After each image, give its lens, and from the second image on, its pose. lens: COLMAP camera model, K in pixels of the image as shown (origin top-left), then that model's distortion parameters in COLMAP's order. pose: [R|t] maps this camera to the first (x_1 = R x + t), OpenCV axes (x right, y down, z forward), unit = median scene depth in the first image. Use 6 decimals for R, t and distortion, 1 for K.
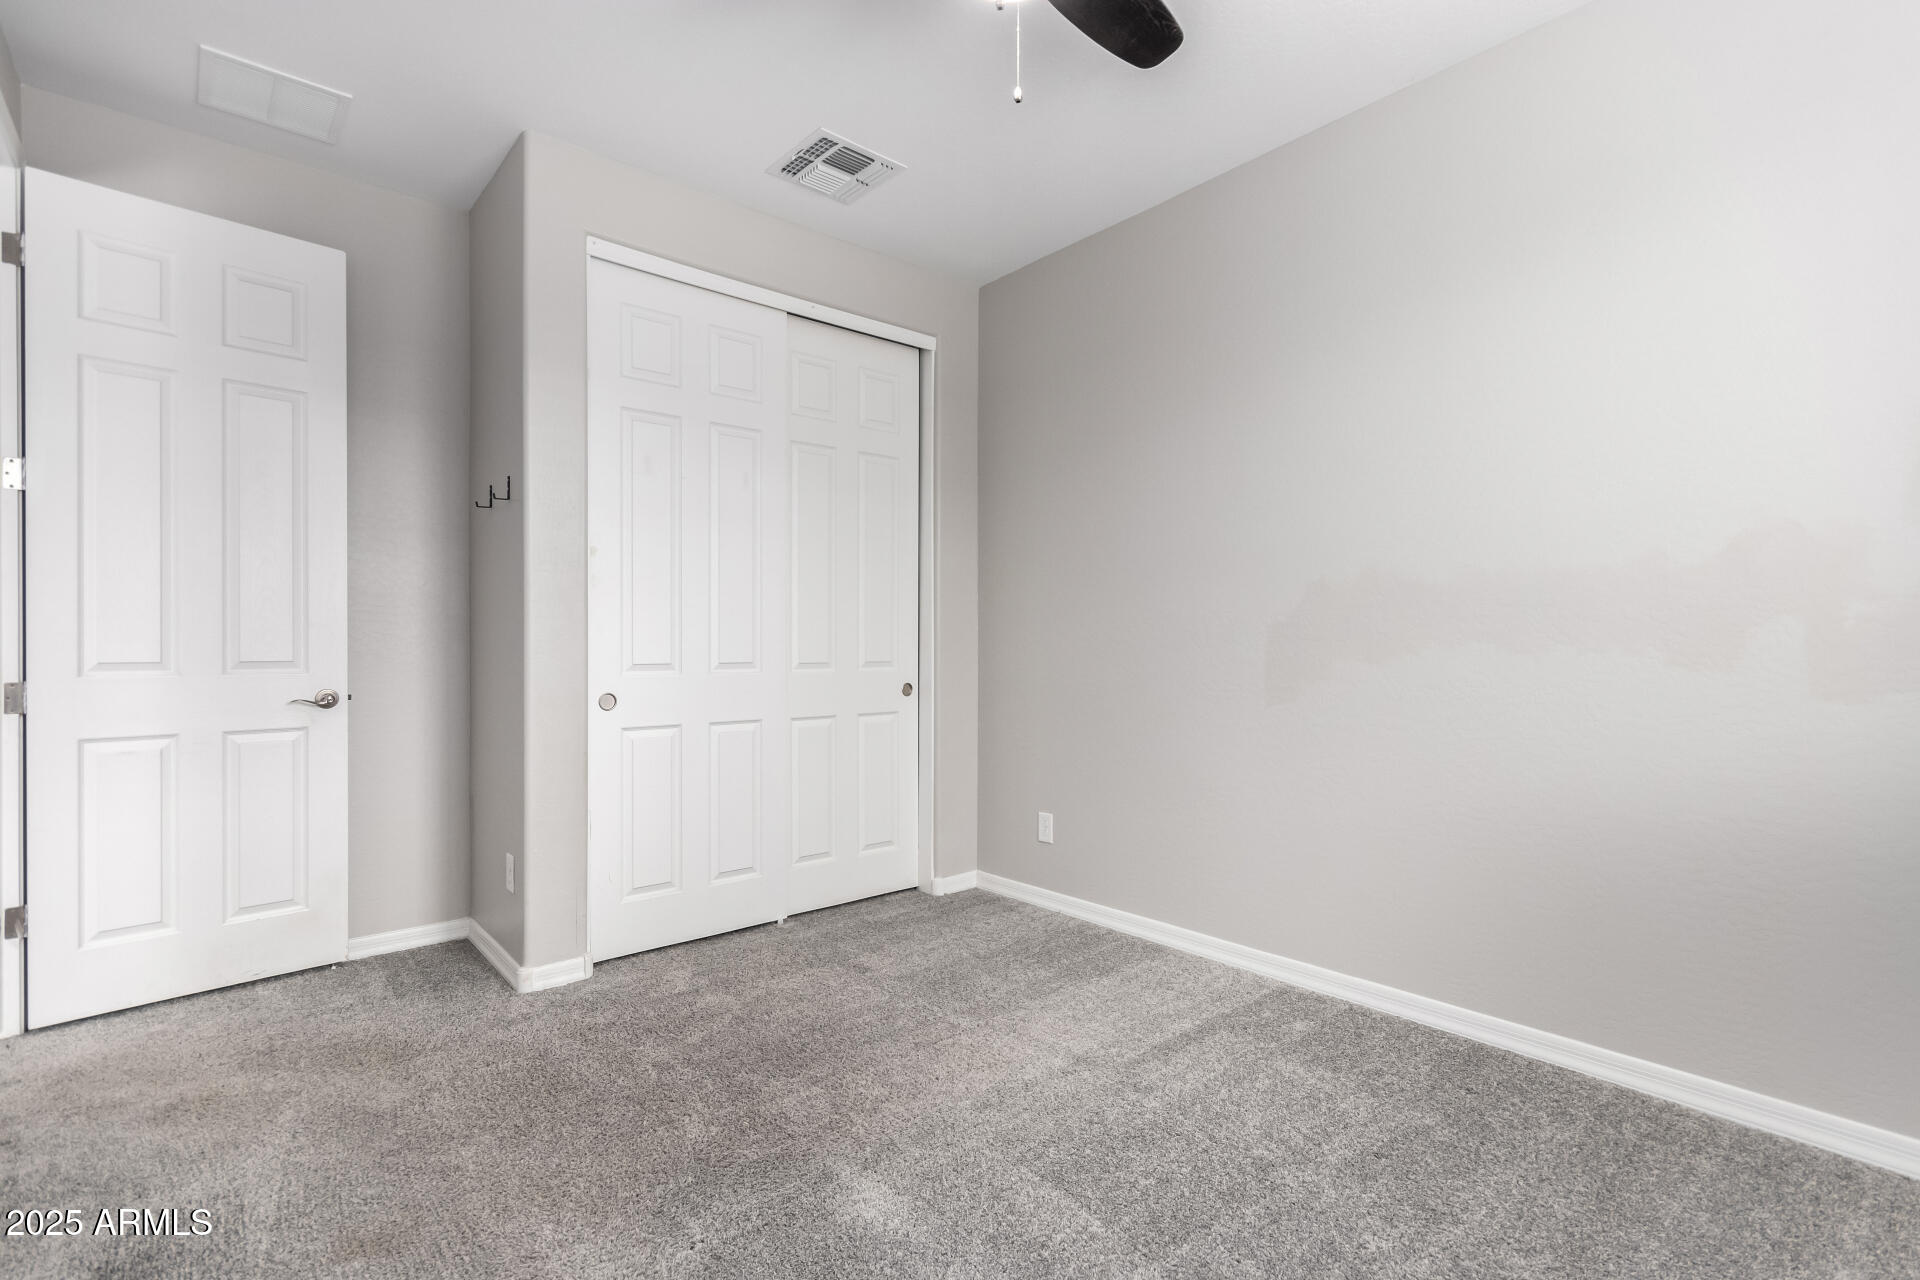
lens RADIAL K [[882.8, 0, 949.9], [0, 882.8, 646.5], [0, 0, 1]] dist [0.003938, -0.000177]
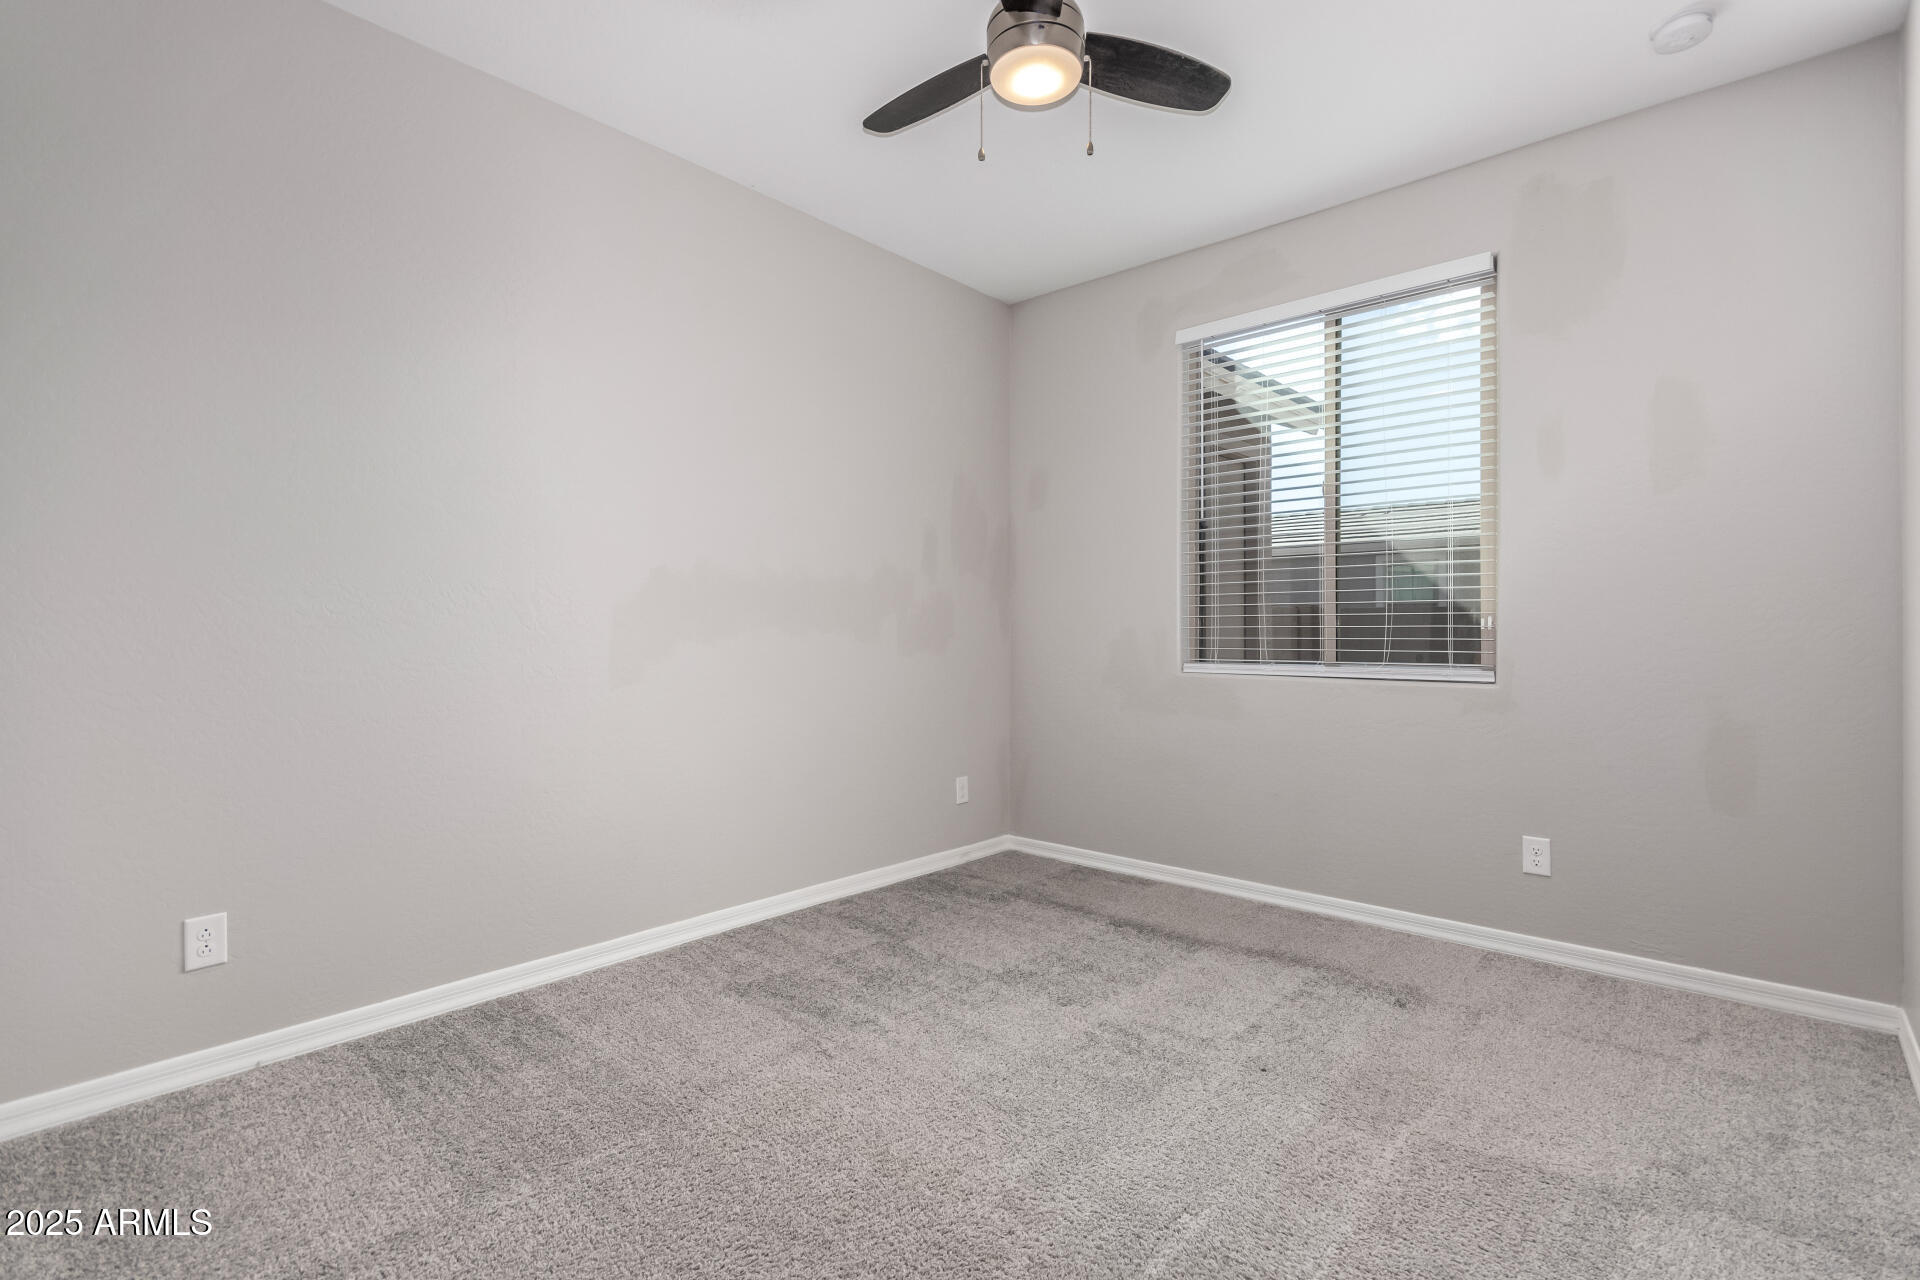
lens RADIAL K [[901.9, 0, 955.6], [0, 901.9, 636.9], [0, 0, 1]] dist [0.000269, 0.000924]
pose [[-0.135457, -0.003391, 0.990777, -0.675081], [0.000557, 0.999994, 0.003498, 0.007734], [-0.990783, 0.001025, -0.135454, 0.753714]]
